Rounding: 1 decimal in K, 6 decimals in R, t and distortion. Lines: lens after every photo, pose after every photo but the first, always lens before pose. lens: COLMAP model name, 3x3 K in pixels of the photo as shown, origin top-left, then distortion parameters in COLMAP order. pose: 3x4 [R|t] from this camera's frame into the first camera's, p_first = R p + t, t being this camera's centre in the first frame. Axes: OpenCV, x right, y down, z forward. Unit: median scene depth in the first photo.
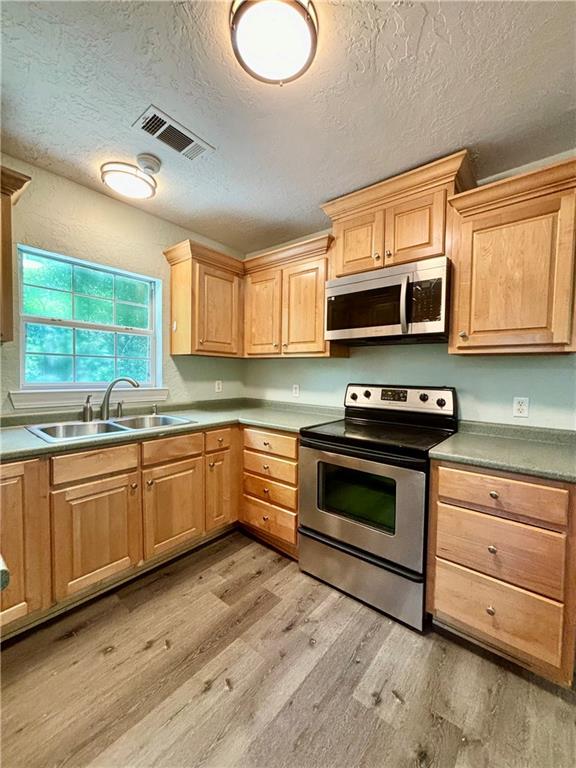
lens RADIAL K [[307.9, 0, 285.3], [0, 307.9, 383.3], [0, 0, 1]] dist [0.010102, -0.000645]
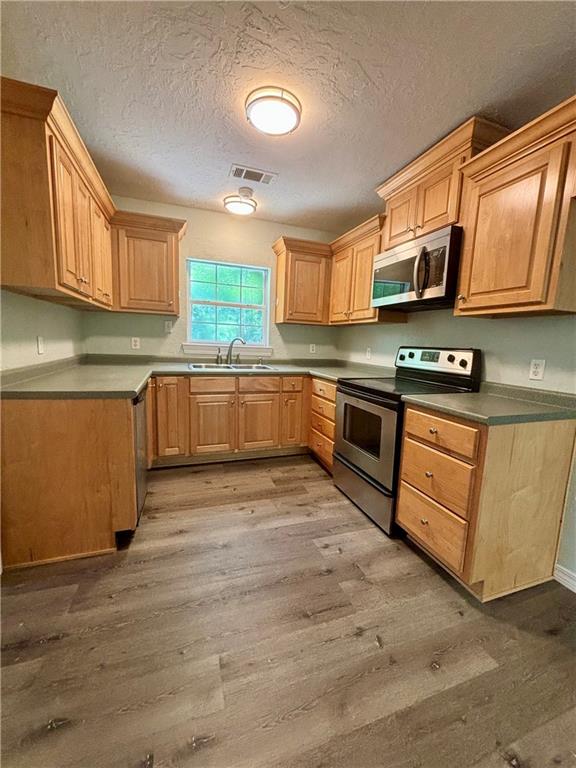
lens RADIAL K [[307.9, 0, 292.0], [0, 307.9, 382.5], [0, 0, 1]] dist [0.010102, -0.000645]
pose [[0.860296, 0.083691, -0.502877, 0.574919], [-0.042085, 0.994725, 0.093550, 0.057077], [0.508054, -0.059317, 0.859280, -0.227912]]
